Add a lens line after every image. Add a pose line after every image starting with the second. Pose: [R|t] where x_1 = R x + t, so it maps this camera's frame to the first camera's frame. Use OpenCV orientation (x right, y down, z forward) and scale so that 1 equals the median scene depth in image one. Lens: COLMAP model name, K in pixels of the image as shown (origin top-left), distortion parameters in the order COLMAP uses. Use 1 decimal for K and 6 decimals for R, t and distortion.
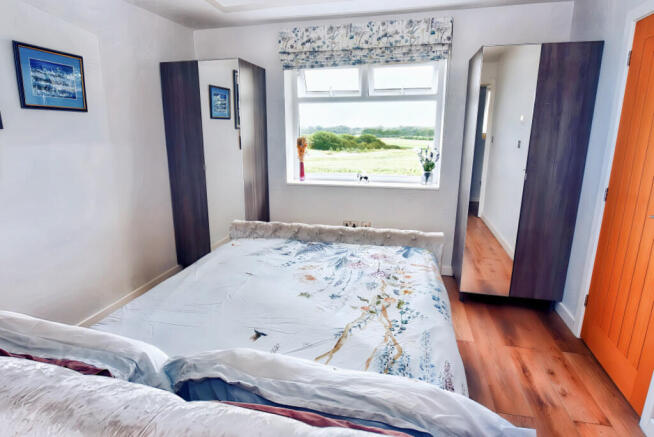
lens RADIAL K [[342.3, 0, 325.9], [0, 342.3, 214.4], [0, 0, 1]] dist [-0.002462, -0.000429]
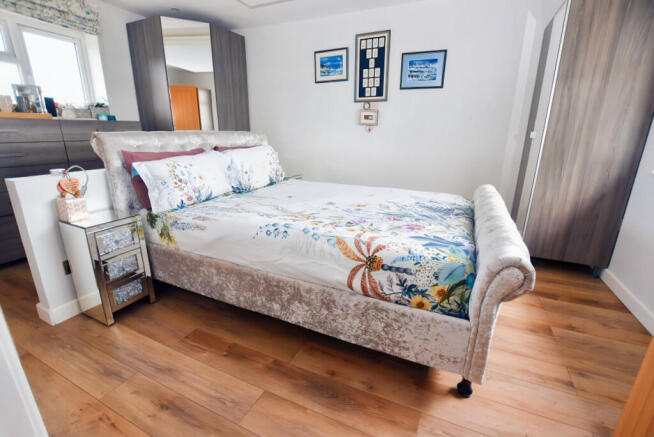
lens RADIAL K [[295.1, 0, 328.3], [0, 295.1, 219.5], [0, 0, 1]] dist [-0.021060, 0.000030]
pose [[-0.189622, 0.275668, -0.942364, 0.892392], [-0.243299, 0.916652, 0.317103, -0.063123], [0.951236, 0.289406, -0.106747, 0.954188]]
